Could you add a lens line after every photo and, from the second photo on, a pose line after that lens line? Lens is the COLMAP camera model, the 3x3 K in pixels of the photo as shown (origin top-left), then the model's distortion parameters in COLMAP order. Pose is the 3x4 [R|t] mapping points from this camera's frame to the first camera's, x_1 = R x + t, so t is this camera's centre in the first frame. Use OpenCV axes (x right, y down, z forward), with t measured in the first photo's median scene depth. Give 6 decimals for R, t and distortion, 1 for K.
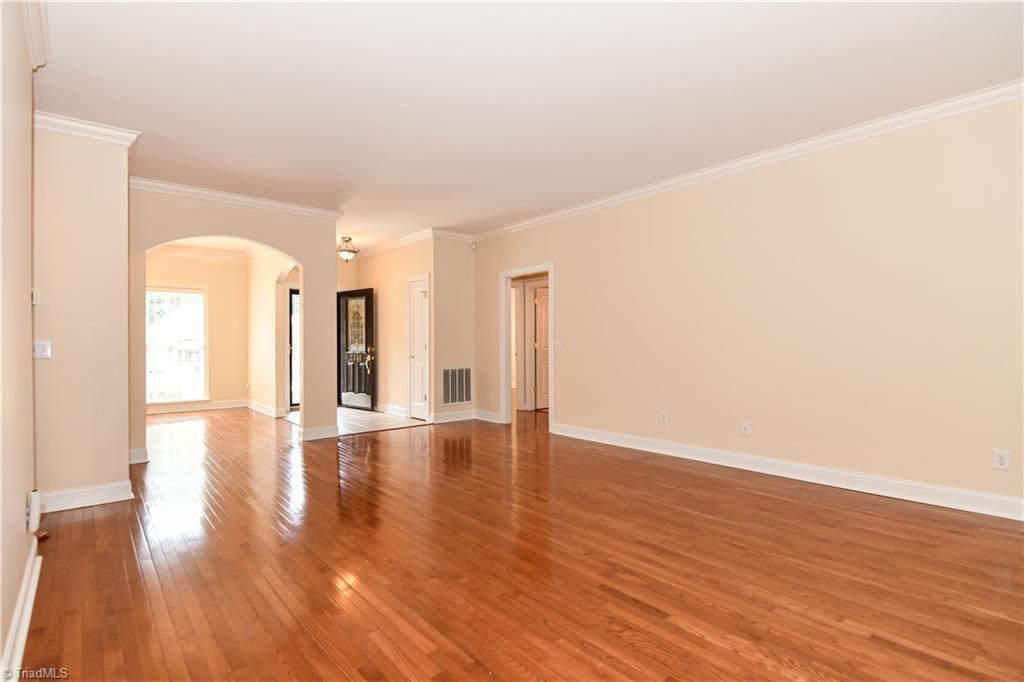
lens RADIAL K [[497.8, 0, 519.9], [0, 497.8, 341.1], [0, 0, 1]] dist [0.013793, -0.007645]
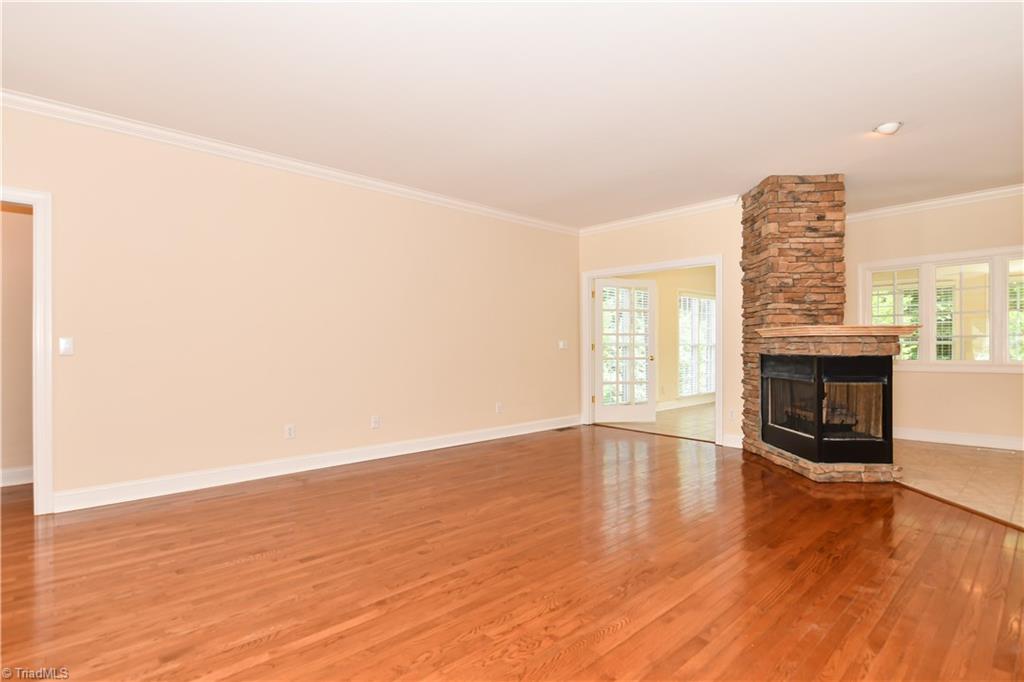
lens RADIAL K [[497.8, 0, 505.8], [0, 497.8, 347.9], [0, 0, 1]] dist [0.013793, -0.007645]
pose [[-0.029719, 0.010974, 0.999498, -0.853627], [-0.006108, 0.999919, -0.011160, 0.020616], [-0.999540, -0.006436, -0.029650, 0.917924]]
